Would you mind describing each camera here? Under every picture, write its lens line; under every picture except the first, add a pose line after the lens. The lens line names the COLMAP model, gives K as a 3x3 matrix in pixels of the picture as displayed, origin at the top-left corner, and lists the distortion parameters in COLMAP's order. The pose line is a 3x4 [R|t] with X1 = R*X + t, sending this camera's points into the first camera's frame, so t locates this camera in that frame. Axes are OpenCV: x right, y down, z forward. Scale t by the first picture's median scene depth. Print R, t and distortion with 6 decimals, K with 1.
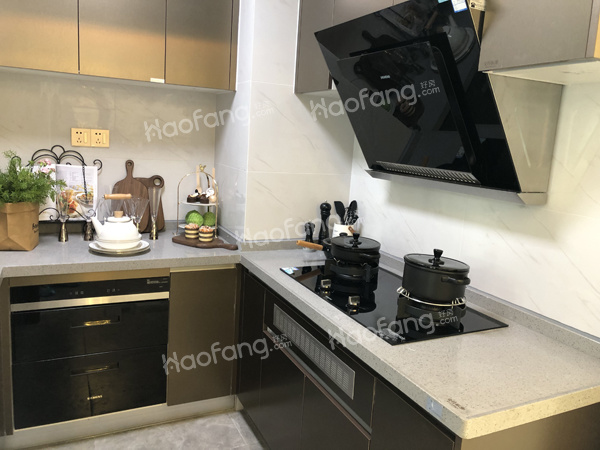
lens RADIAL K [[492.0, 0, 300.9], [0, 492.0, 217.1], [0, 0, 1]] dist [-0.004150, -0.010826]
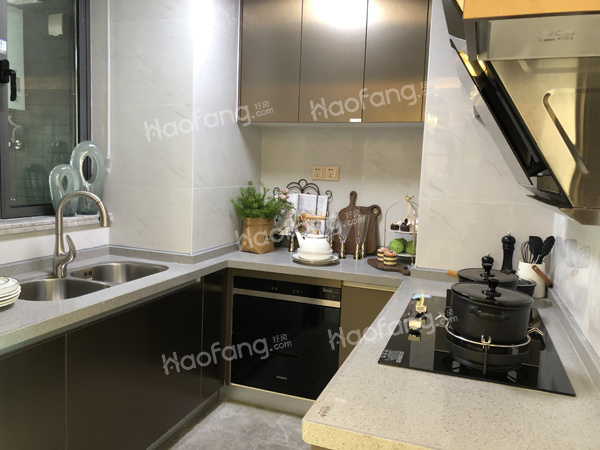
lens RADIAL K [[483.0, 0, 300.0], [0, 483.0, 225.0], [0, 0, 1]] dist [0.038428, -0.005661]
pose [[0.688171, 0.042555, -0.724299, 0.430504], [-0.112071, 0.992532, -0.048166, 0.036148], [0.716840, 0.114319, 0.687801, 0.132627]]
